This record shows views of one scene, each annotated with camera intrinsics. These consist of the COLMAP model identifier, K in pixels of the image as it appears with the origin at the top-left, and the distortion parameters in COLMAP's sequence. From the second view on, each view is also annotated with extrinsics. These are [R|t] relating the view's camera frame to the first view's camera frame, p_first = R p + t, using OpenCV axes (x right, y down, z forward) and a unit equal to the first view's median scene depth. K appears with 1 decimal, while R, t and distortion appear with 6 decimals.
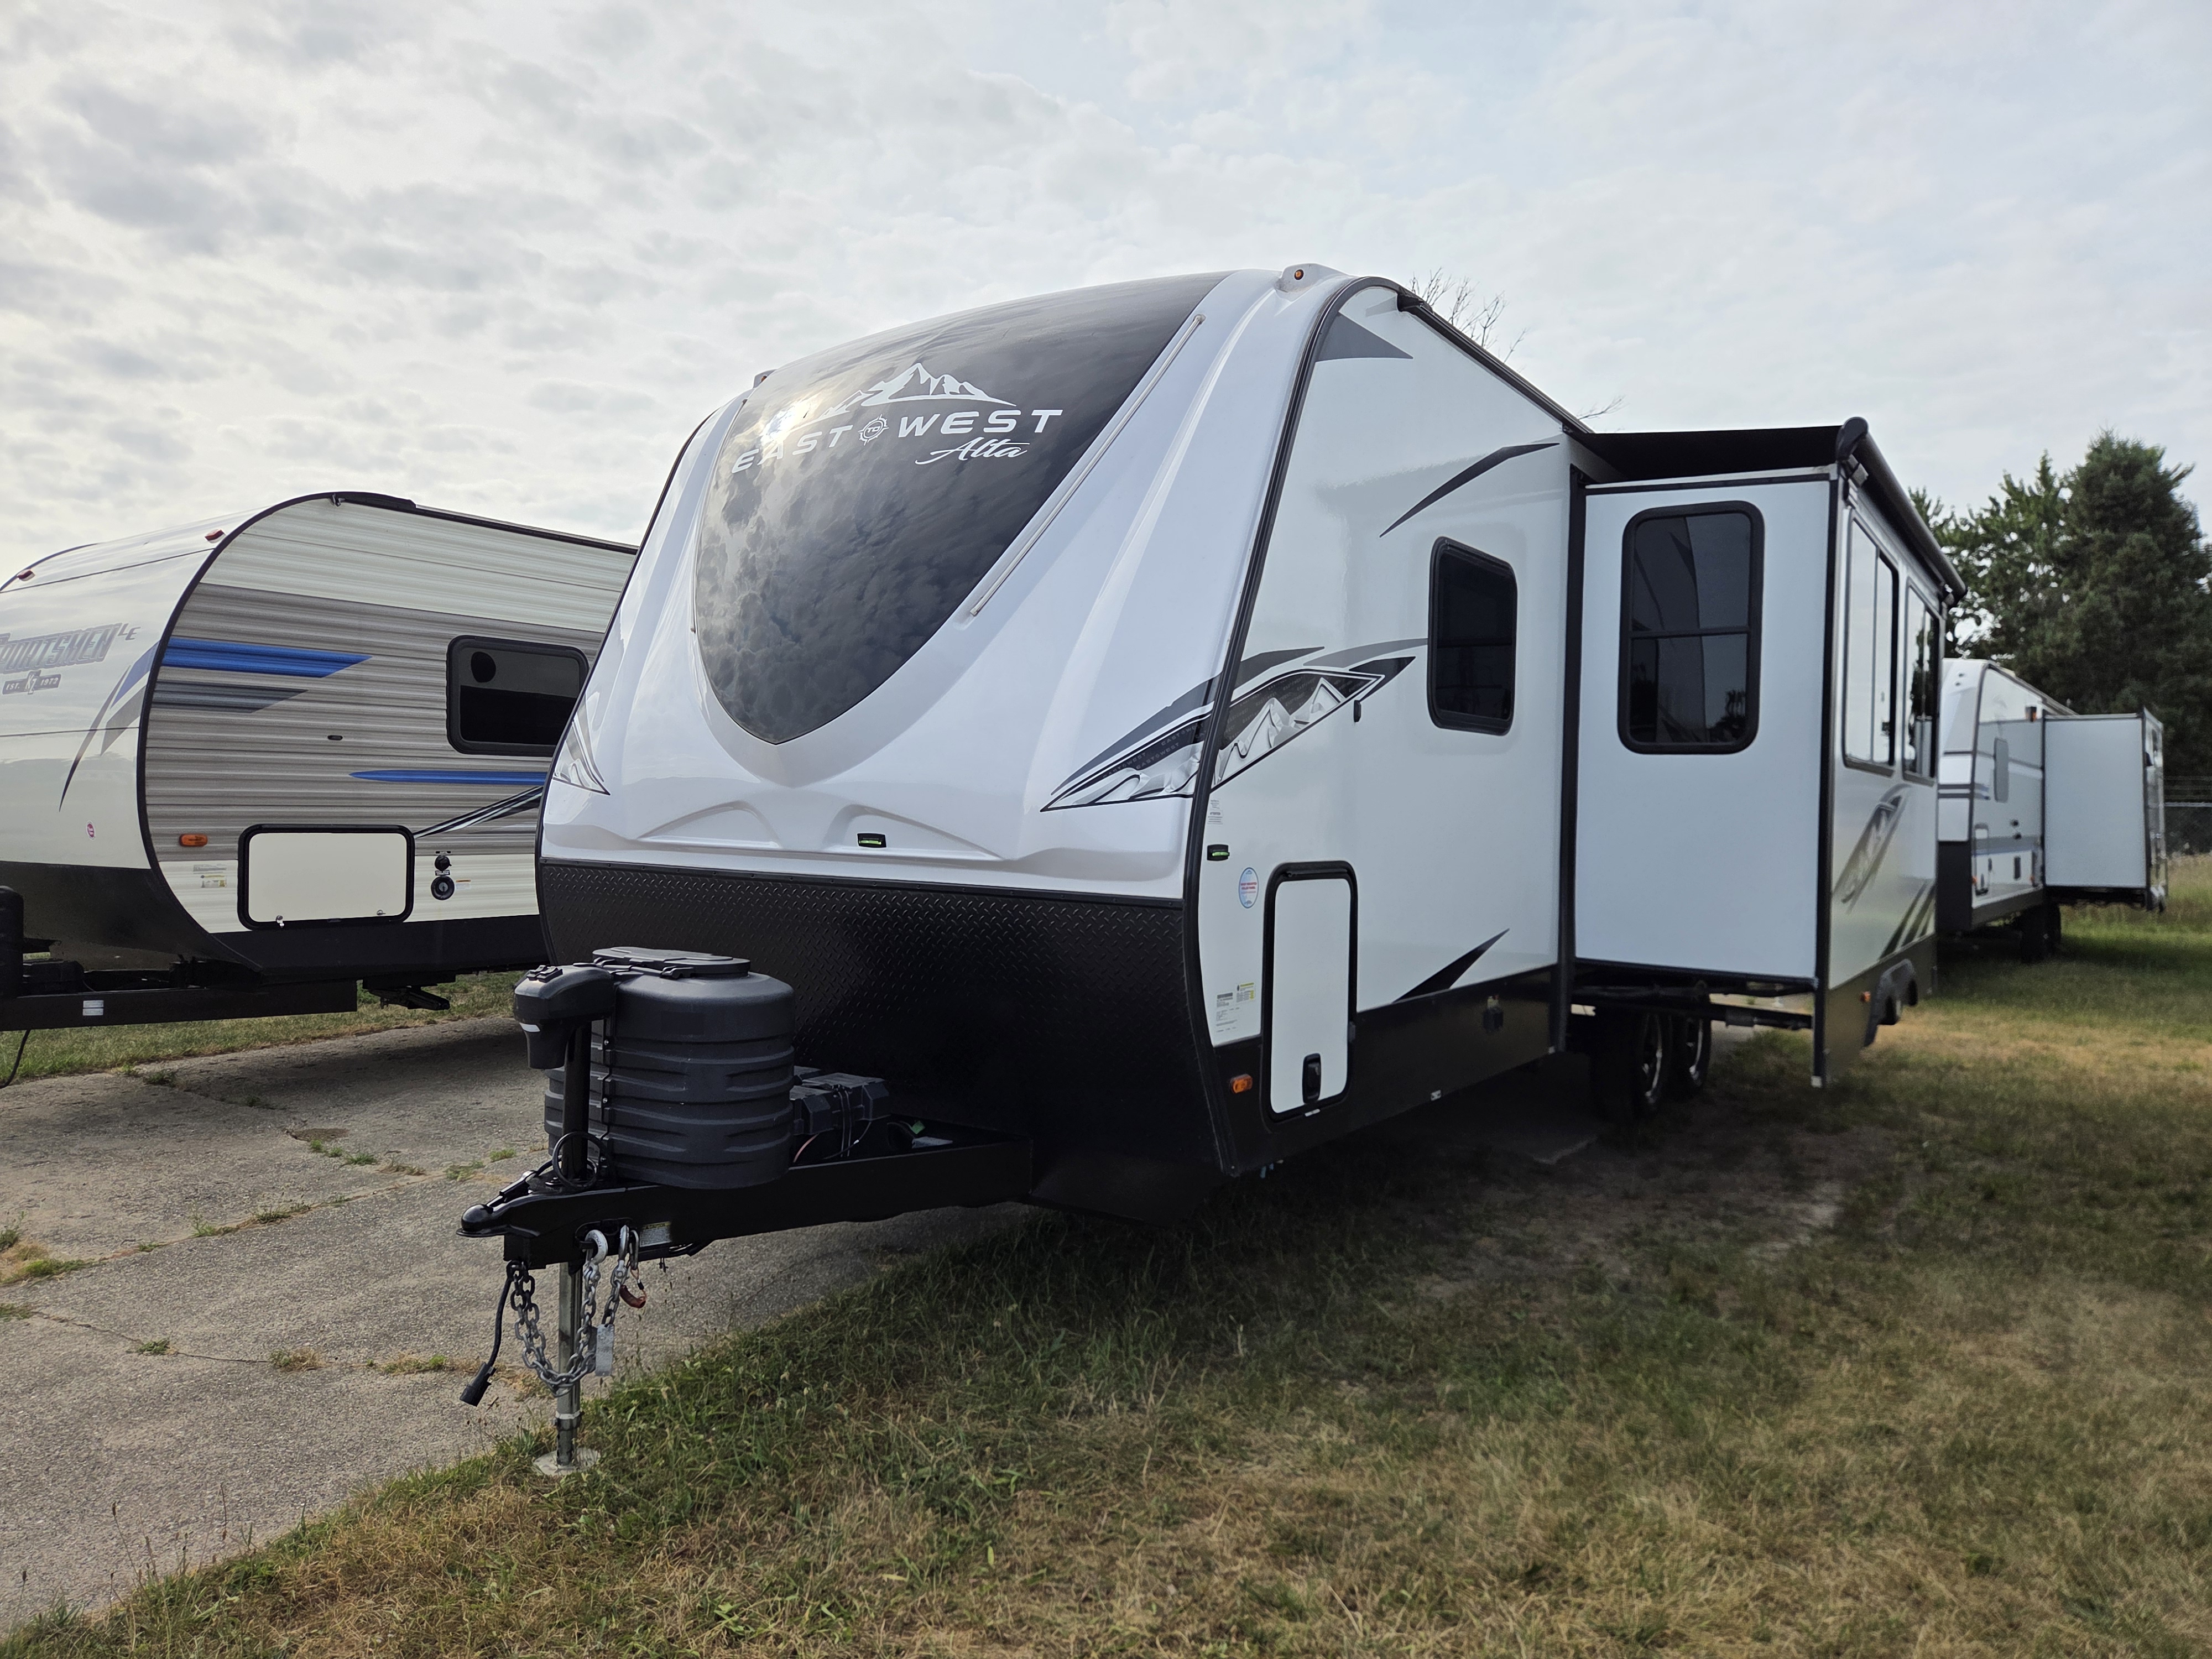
lens RADIAL K [[1477.9, 0, 1107.7], [0, 1477.9, 837.7], [0, 0, 1]] dist [0.084904, -0.084987]
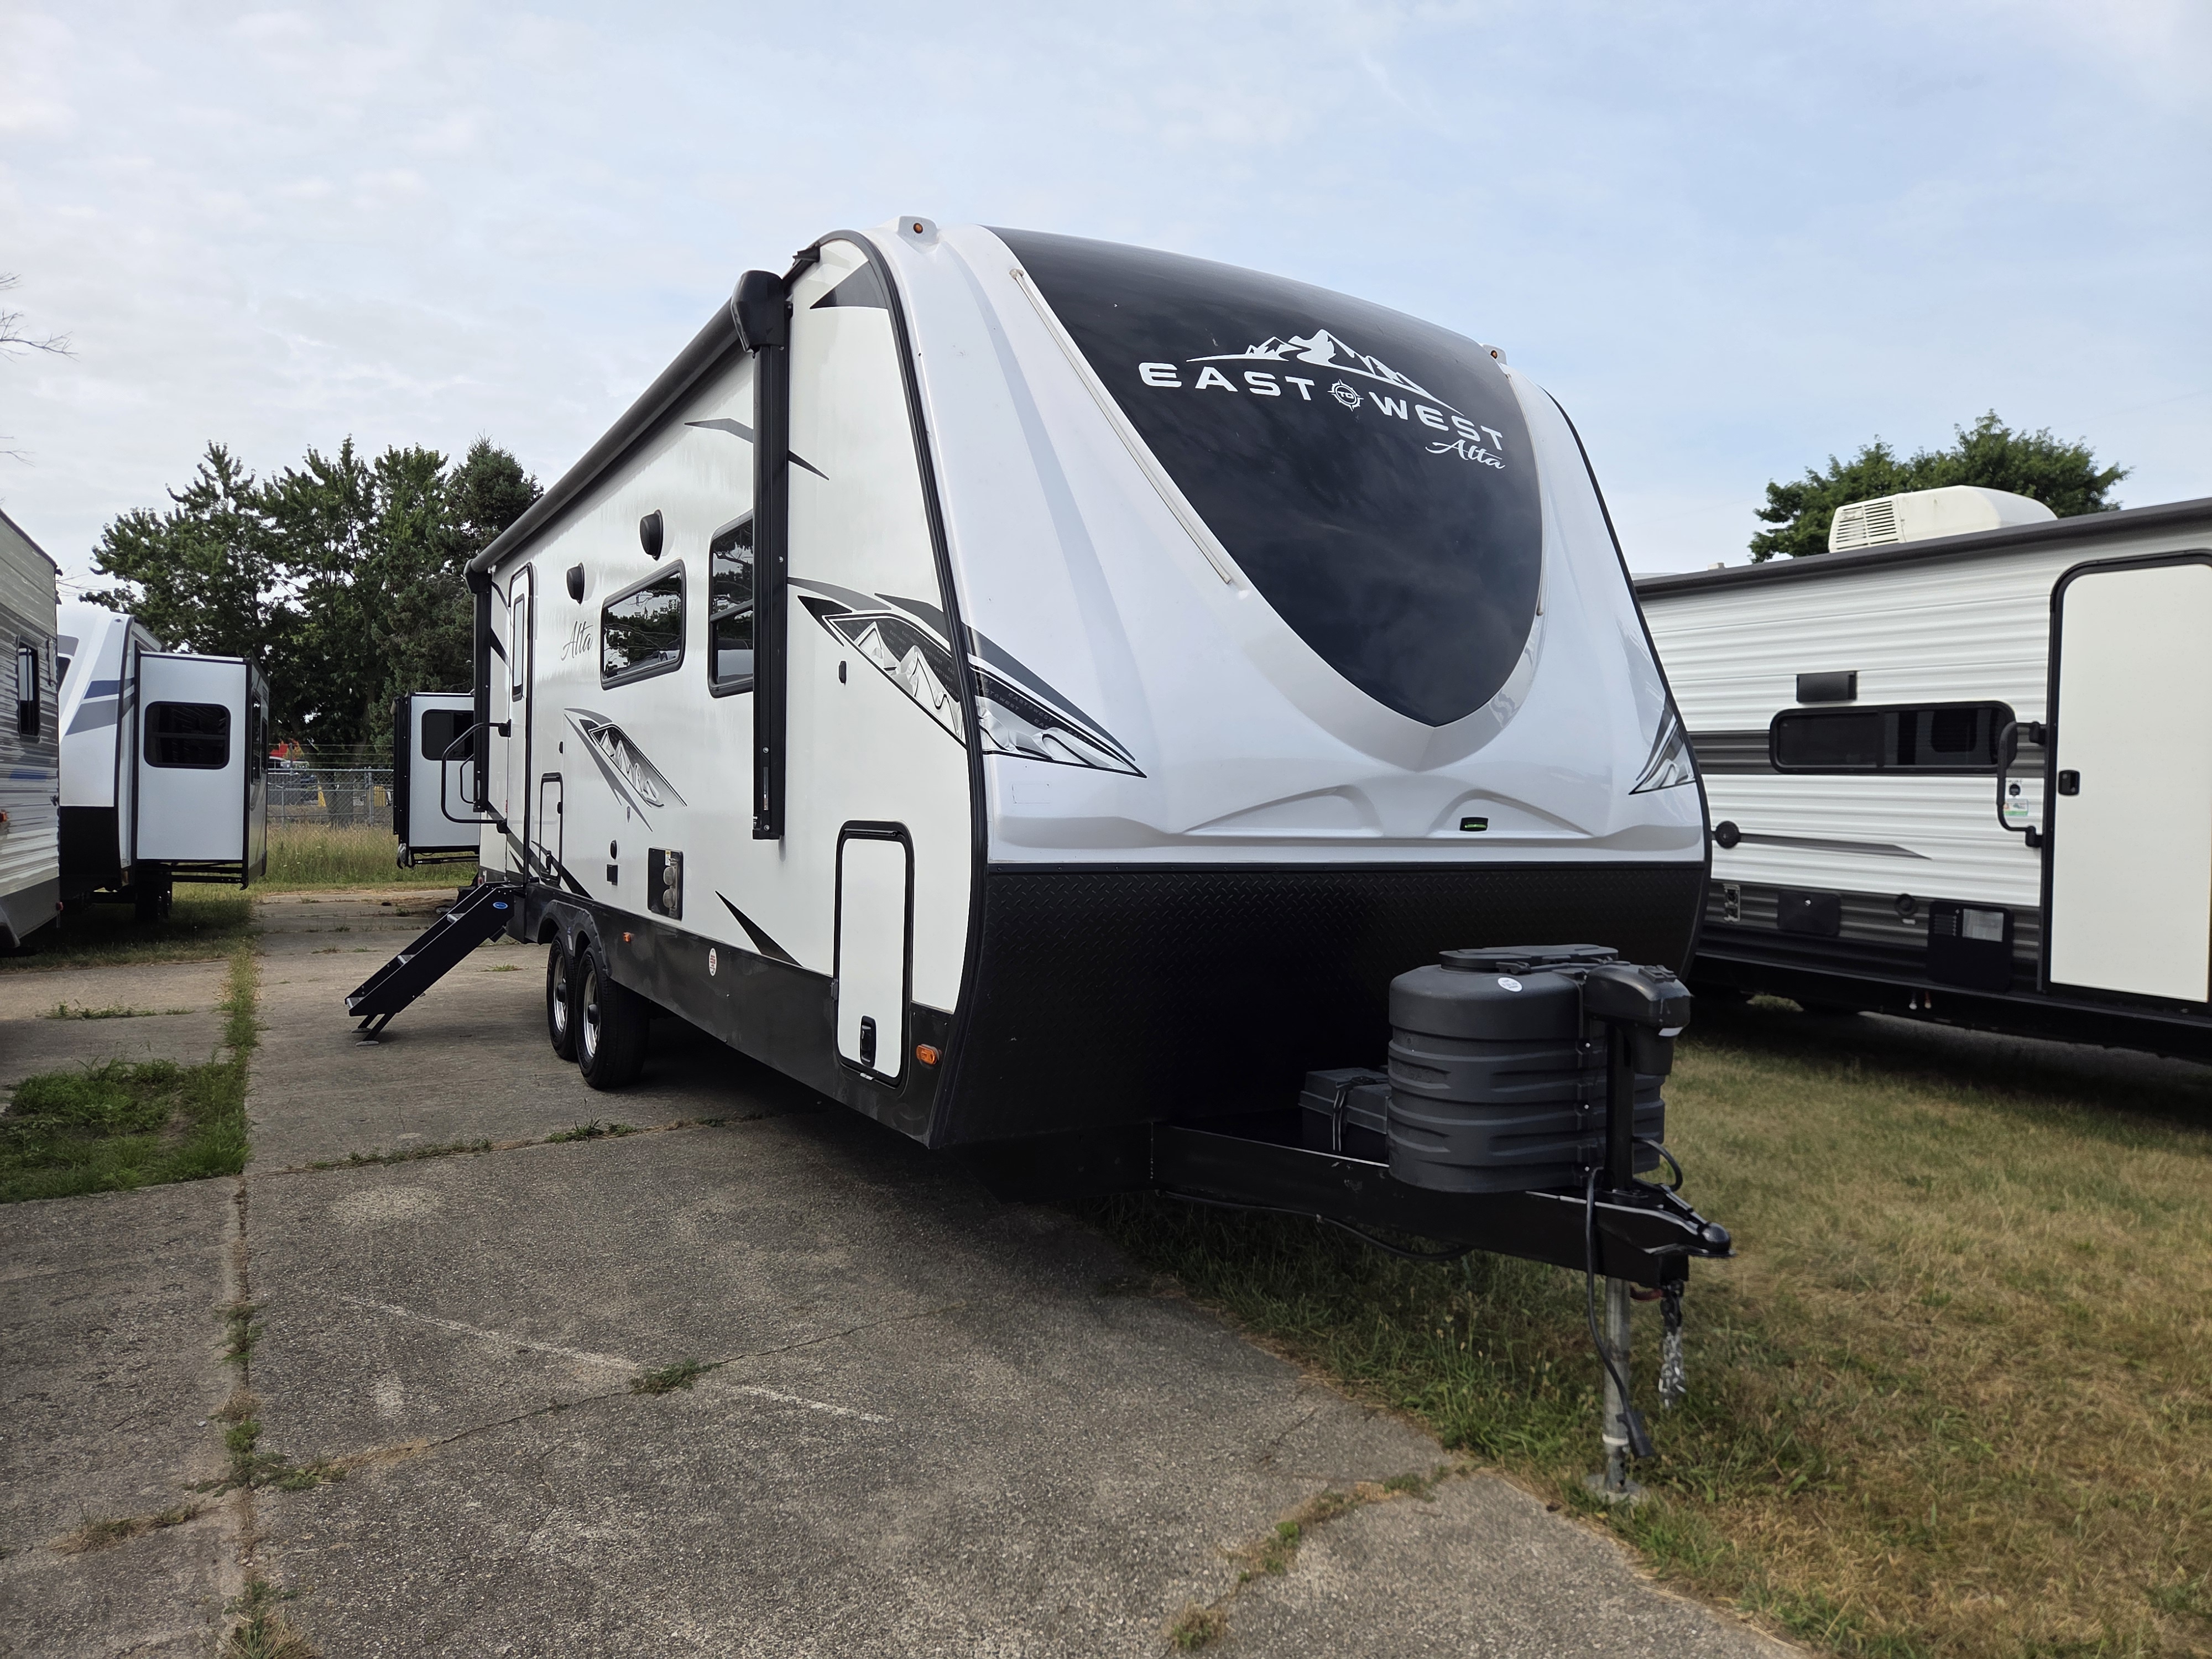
lens RADIAL K [[1477.9, 0, 1107.7], [0, 1477.9, 837.7], [0, 0, 1]] dist [0.084904, -0.084987]
pose [[0.443103, -0.034307, 0.895814, -1.160372], [0.013074, 0.999408, 0.031808, -0.023897], [-0.896375, -0.002383, 0.443290, 0.755866]]
